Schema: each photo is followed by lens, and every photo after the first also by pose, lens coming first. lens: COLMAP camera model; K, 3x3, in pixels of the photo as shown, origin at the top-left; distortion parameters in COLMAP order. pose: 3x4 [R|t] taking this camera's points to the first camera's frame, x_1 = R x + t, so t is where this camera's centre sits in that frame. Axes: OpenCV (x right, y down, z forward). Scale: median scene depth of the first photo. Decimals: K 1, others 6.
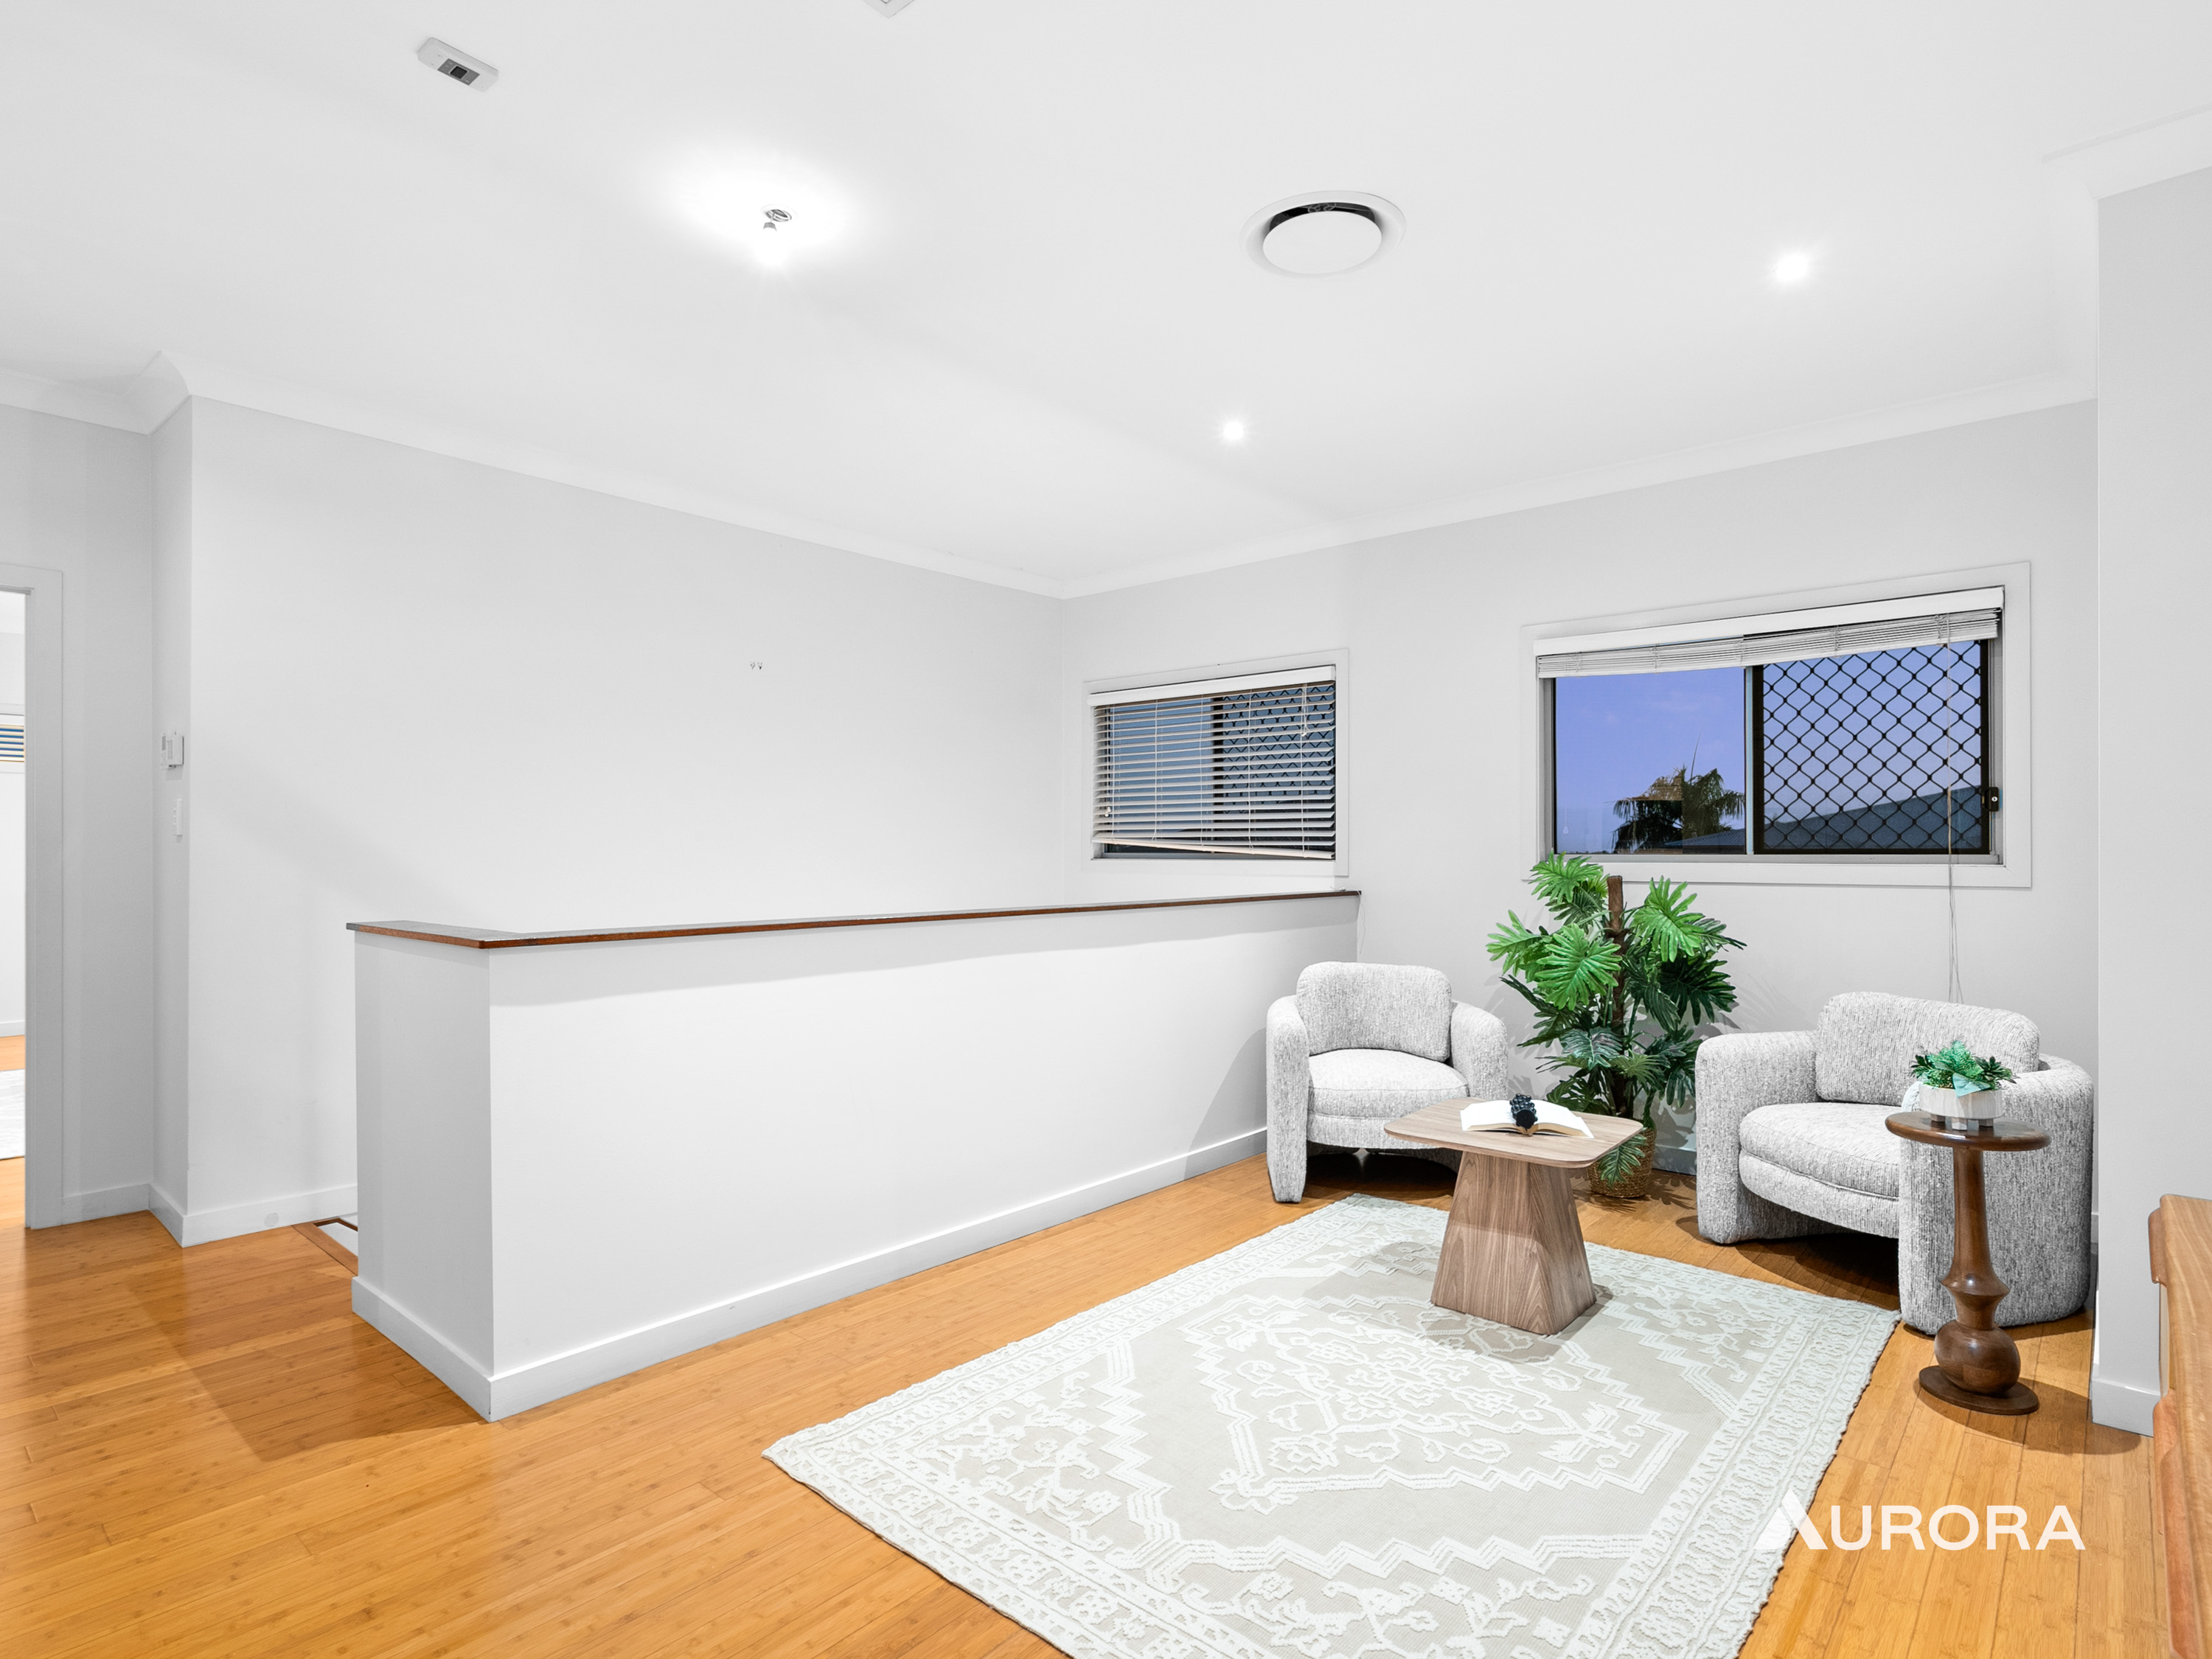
lens RADIAL K [[1151.4, 0, 1107.4], [0, 1151.4, 855.6], [0, 0, 1]] dist [-0.001335, 0.000939]
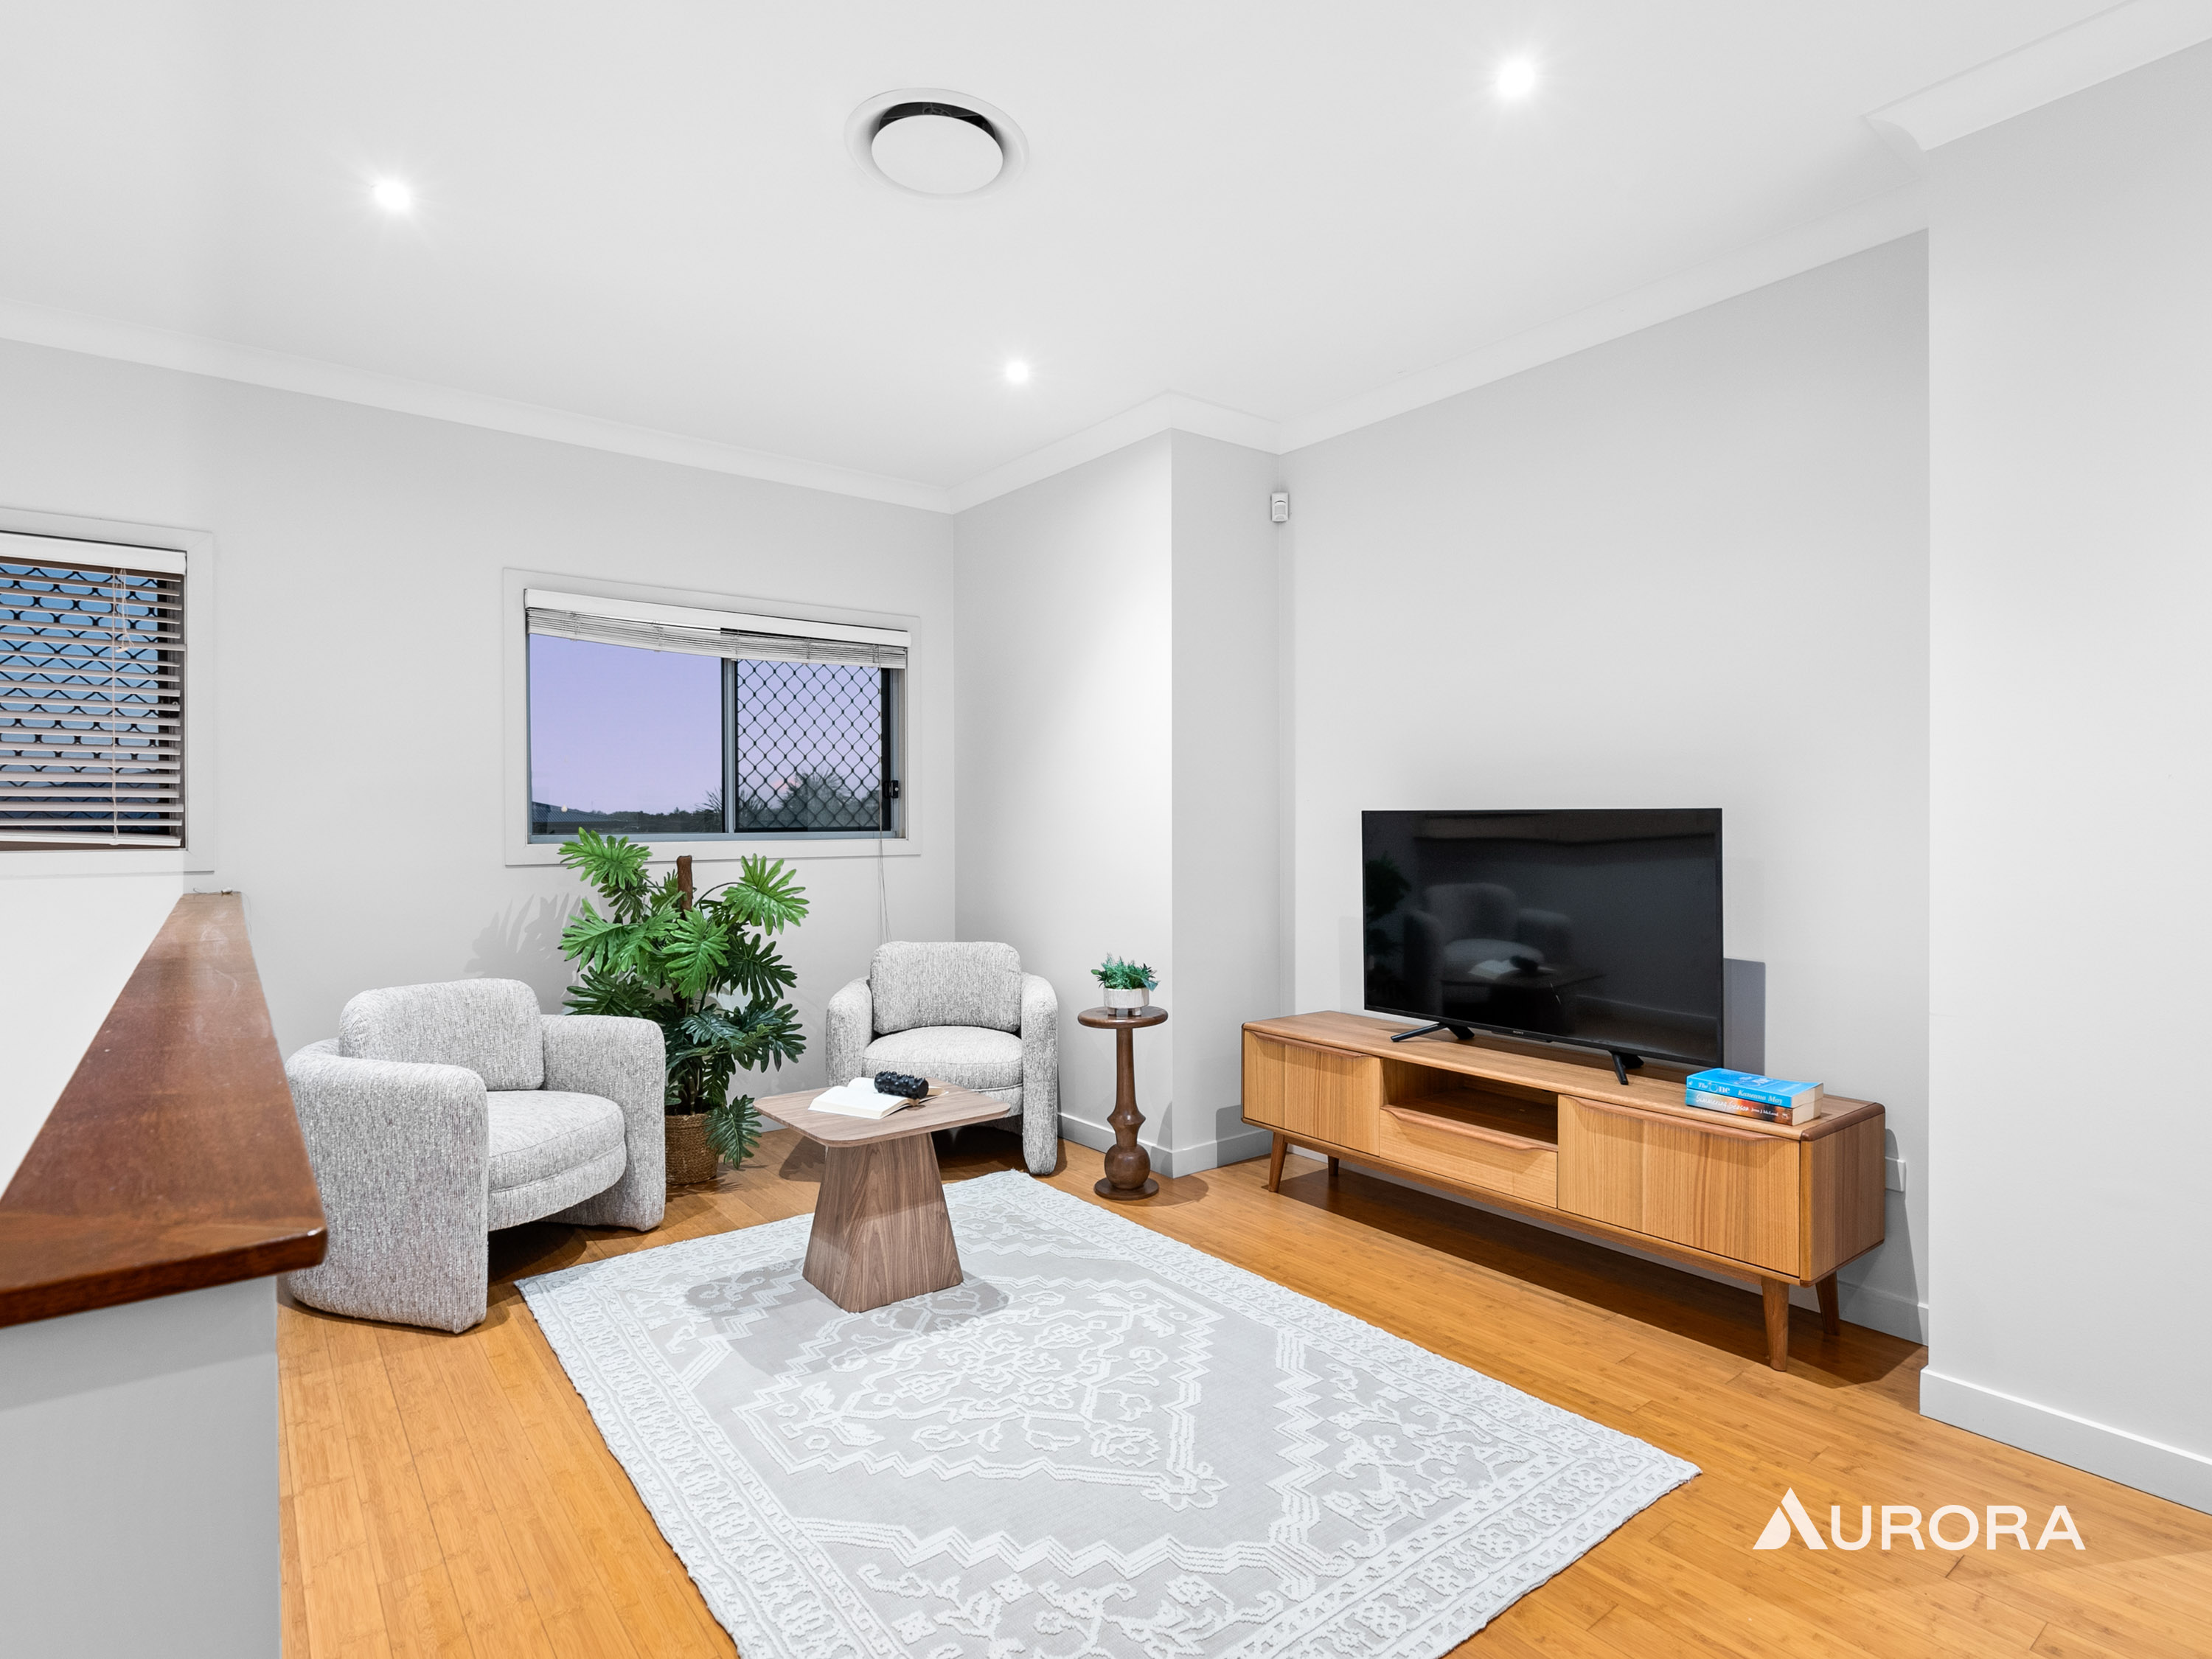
lens RADIAL K [[1137.1, 0, 1106.0], [0, 1137.1, 829.5], [0, 0, 1]] dist [-0.003880, 0.001040]
pose [[0.195191, -0.005703, 0.980749, -0.589754], [0.011675, 0.999926, 0.003491, -0.005053], [-0.980696, 0.010769, 0.195244, 0.623047]]
